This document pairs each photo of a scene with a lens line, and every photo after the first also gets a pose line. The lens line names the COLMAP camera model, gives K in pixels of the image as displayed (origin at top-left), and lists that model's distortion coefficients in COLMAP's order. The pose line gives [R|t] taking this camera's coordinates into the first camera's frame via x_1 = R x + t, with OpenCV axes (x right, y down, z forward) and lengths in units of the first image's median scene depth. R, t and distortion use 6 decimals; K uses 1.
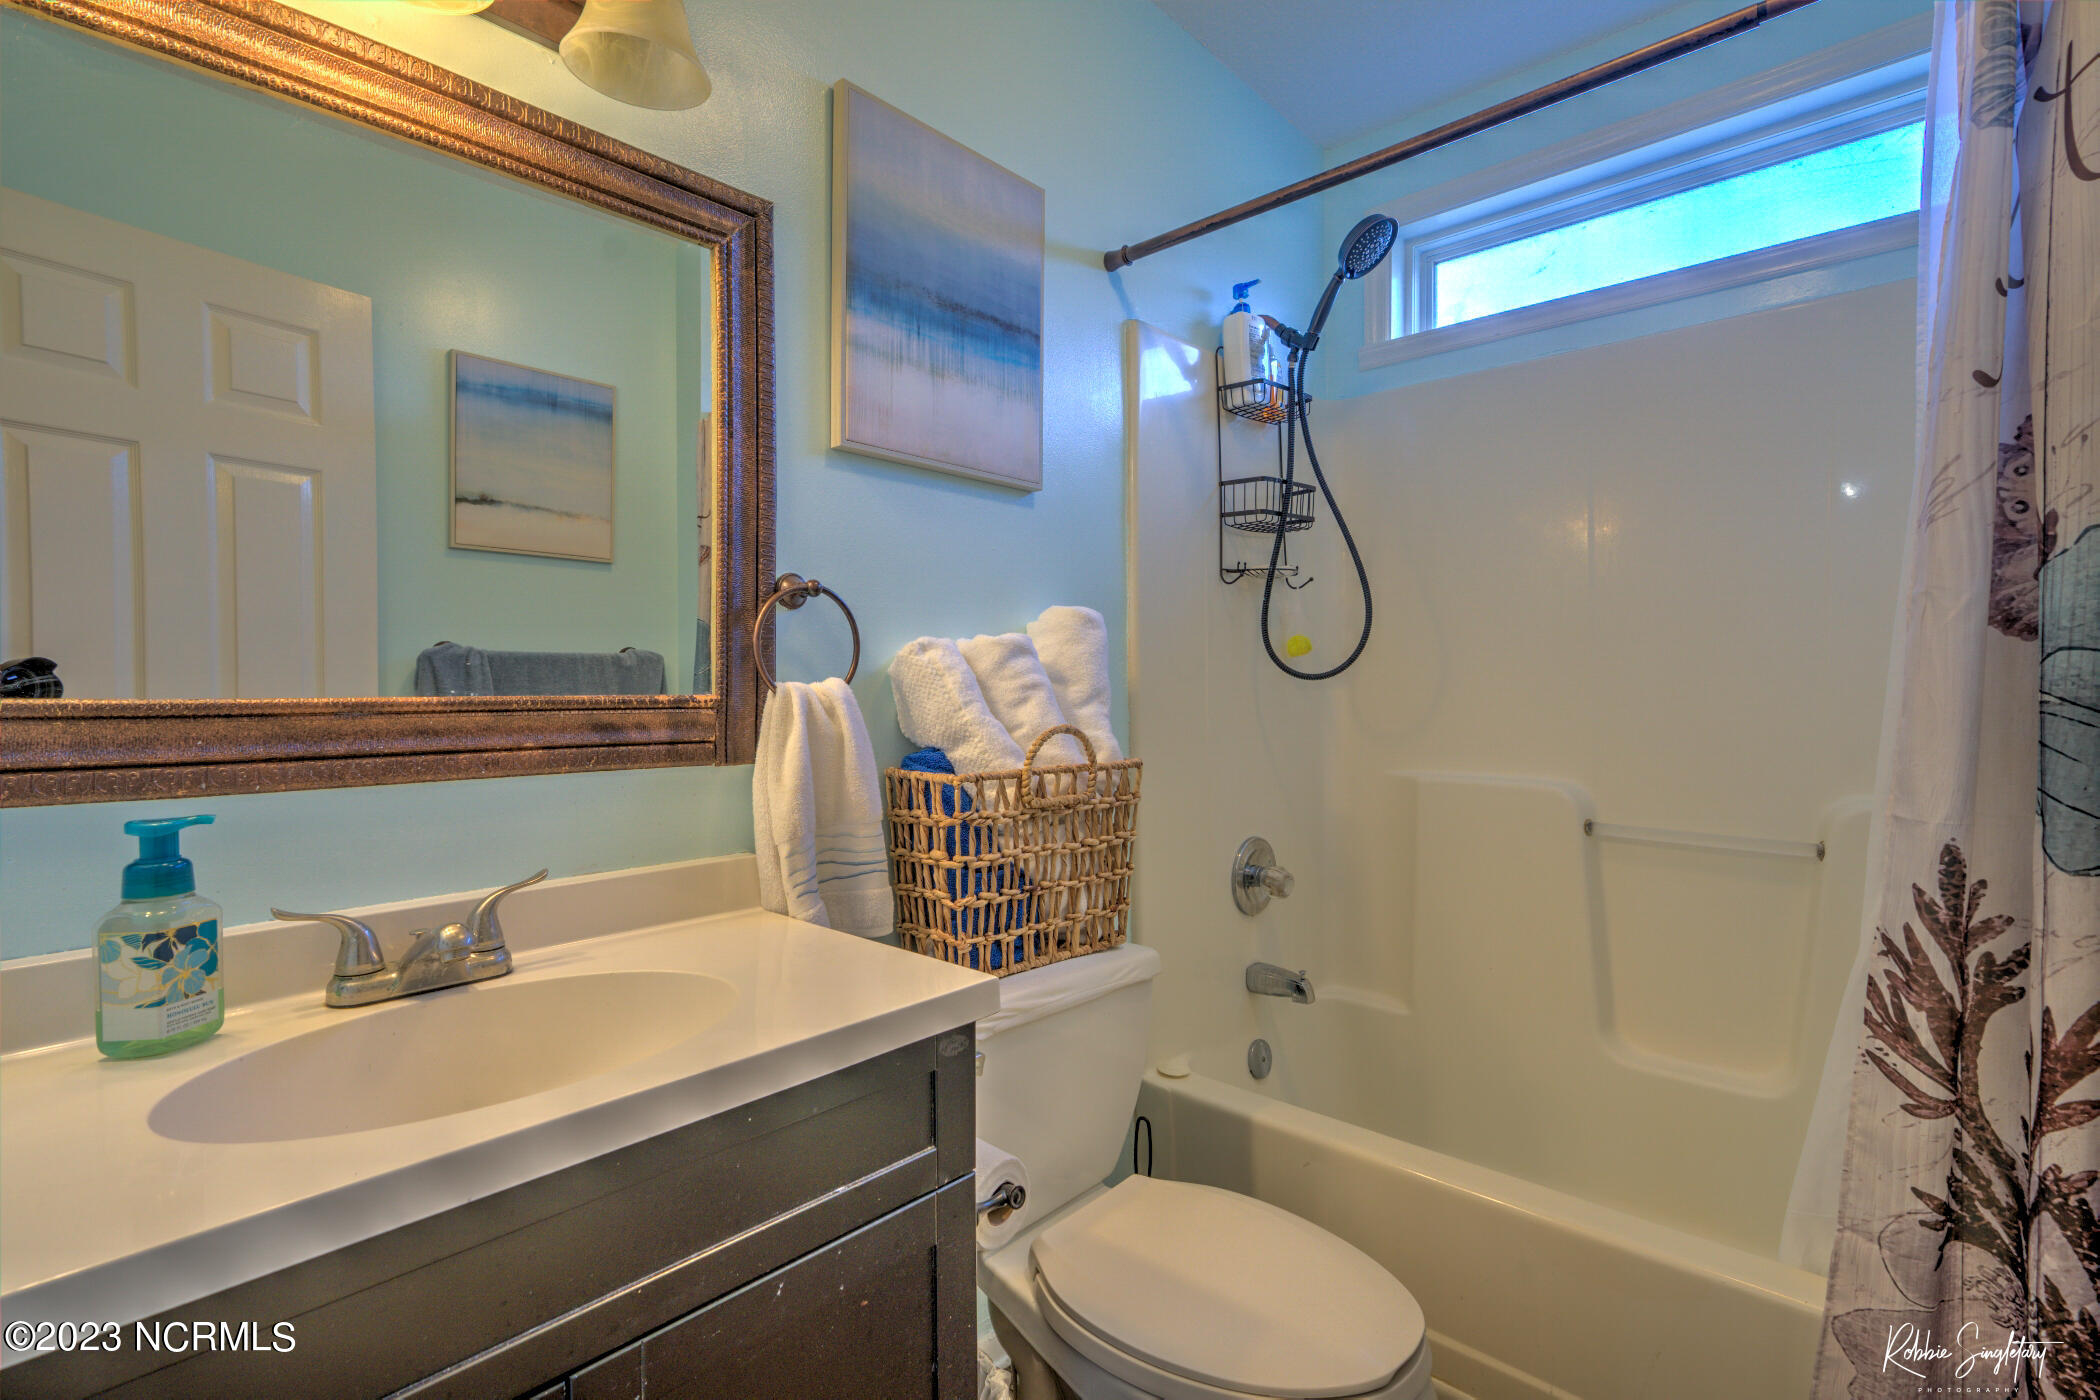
lens RADIAL K [[950.0, 0, 1052.7], [0, 950.0, 697.8], [0, 0, 1]] dist [-0.000288, 0.000526]
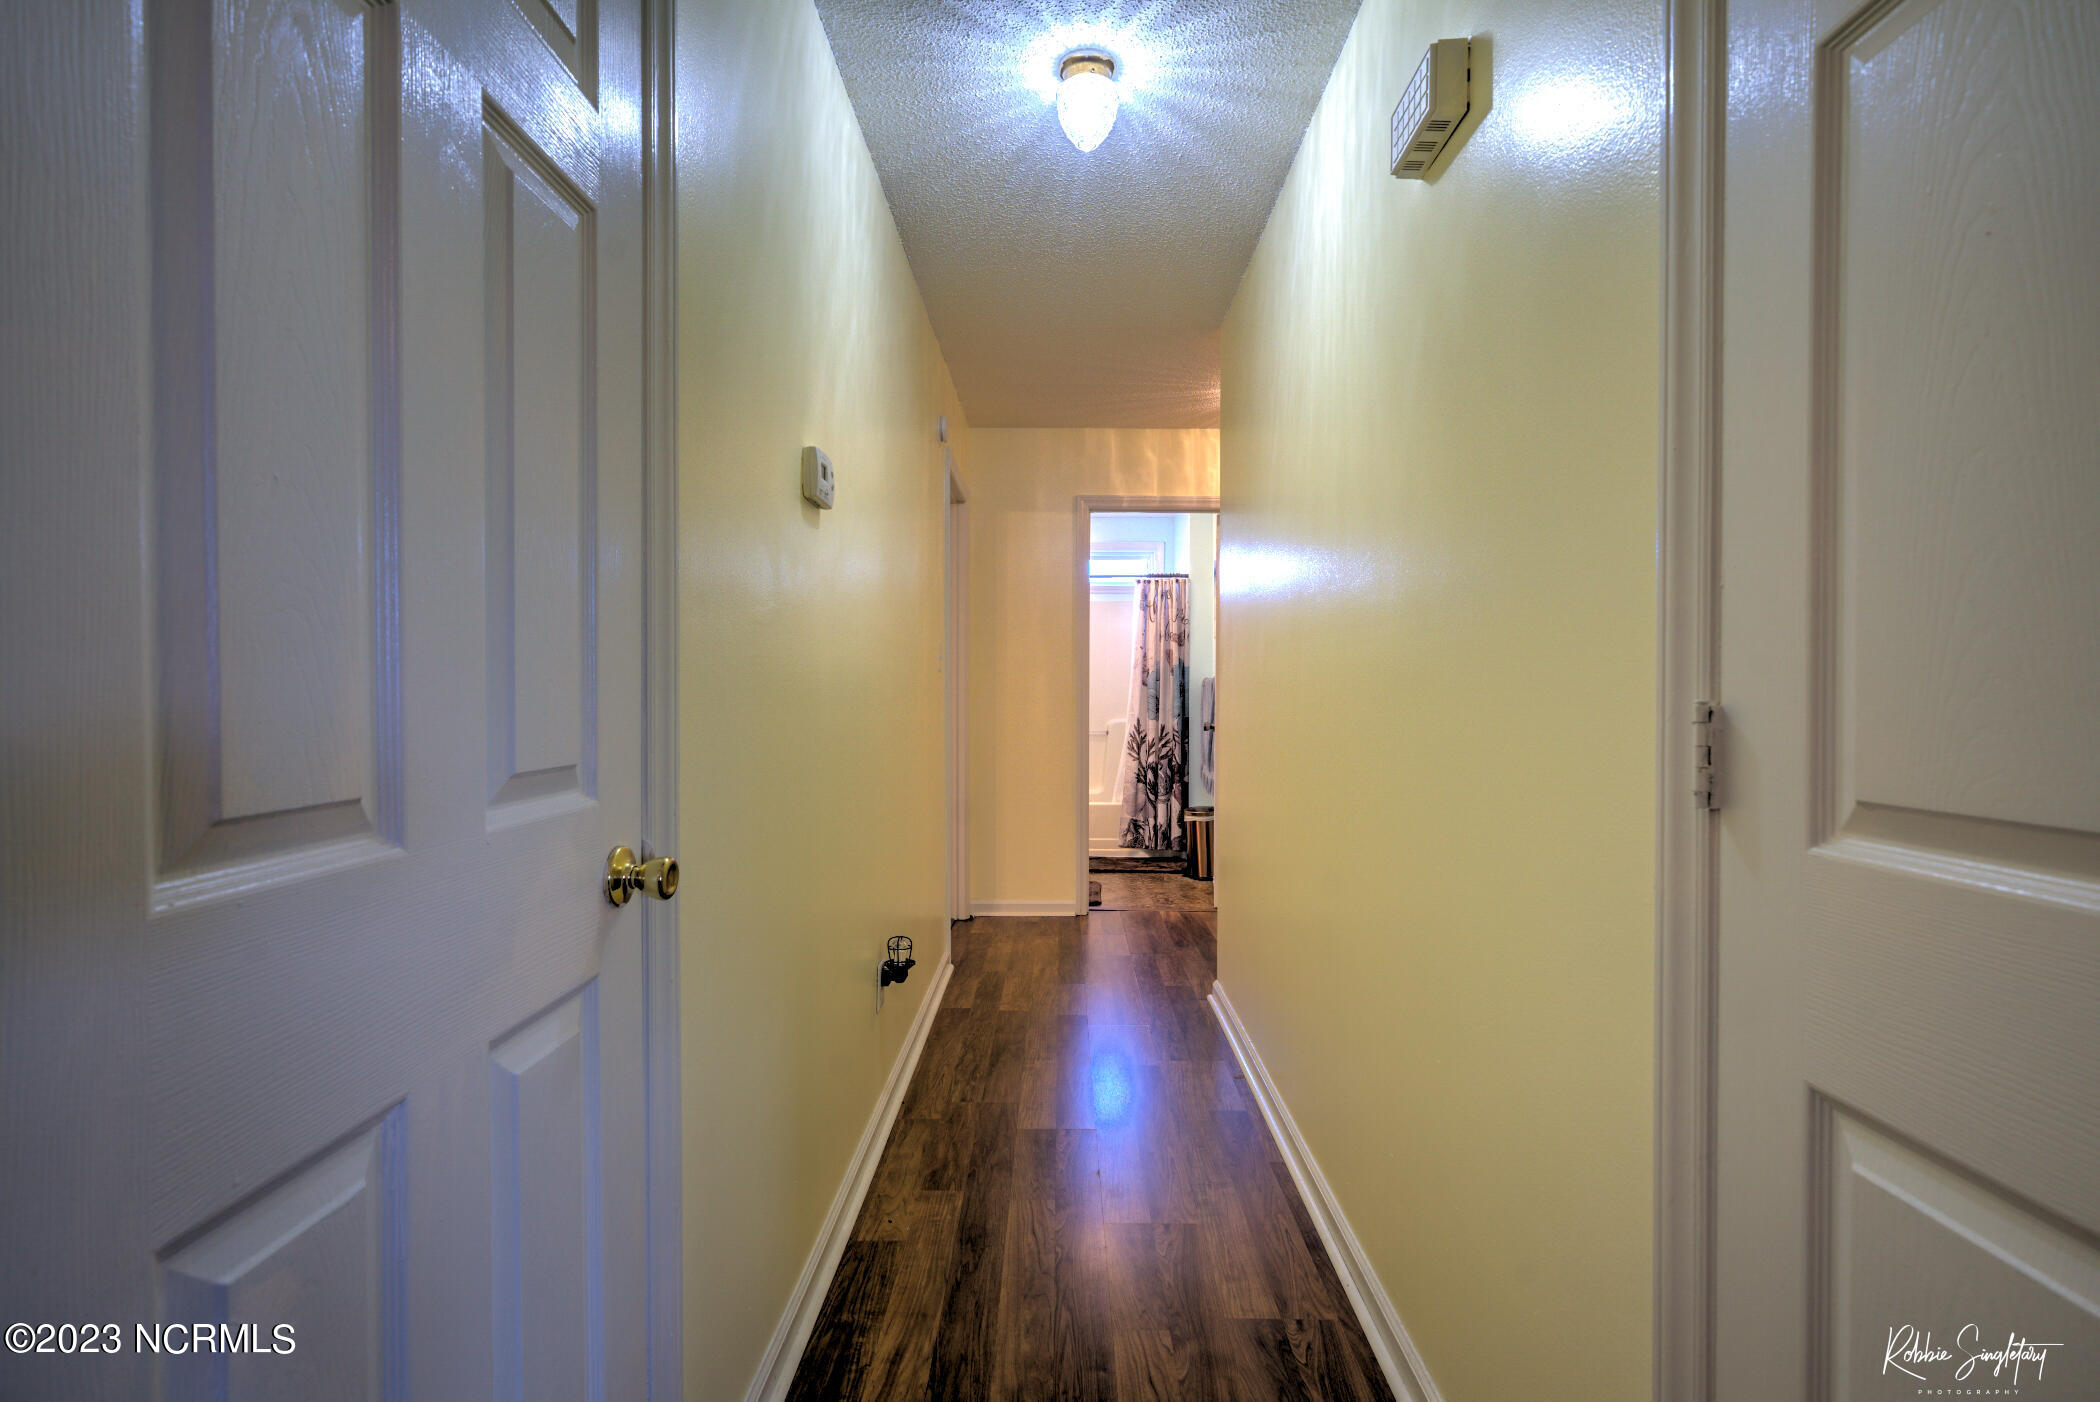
lens RADIAL K [[950.0, 0, 1052.4], [0, 950.0, 693.0], [0, 0, 1]] dist [-0.000288, 0.000526]
pose [[0.751607, -0.003187, 0.659603, -3.738005], [0.004834, 0.999988, -0.000676, -0.013678], [-0.659593, 0.003697, 0.751614, -3.460569]]
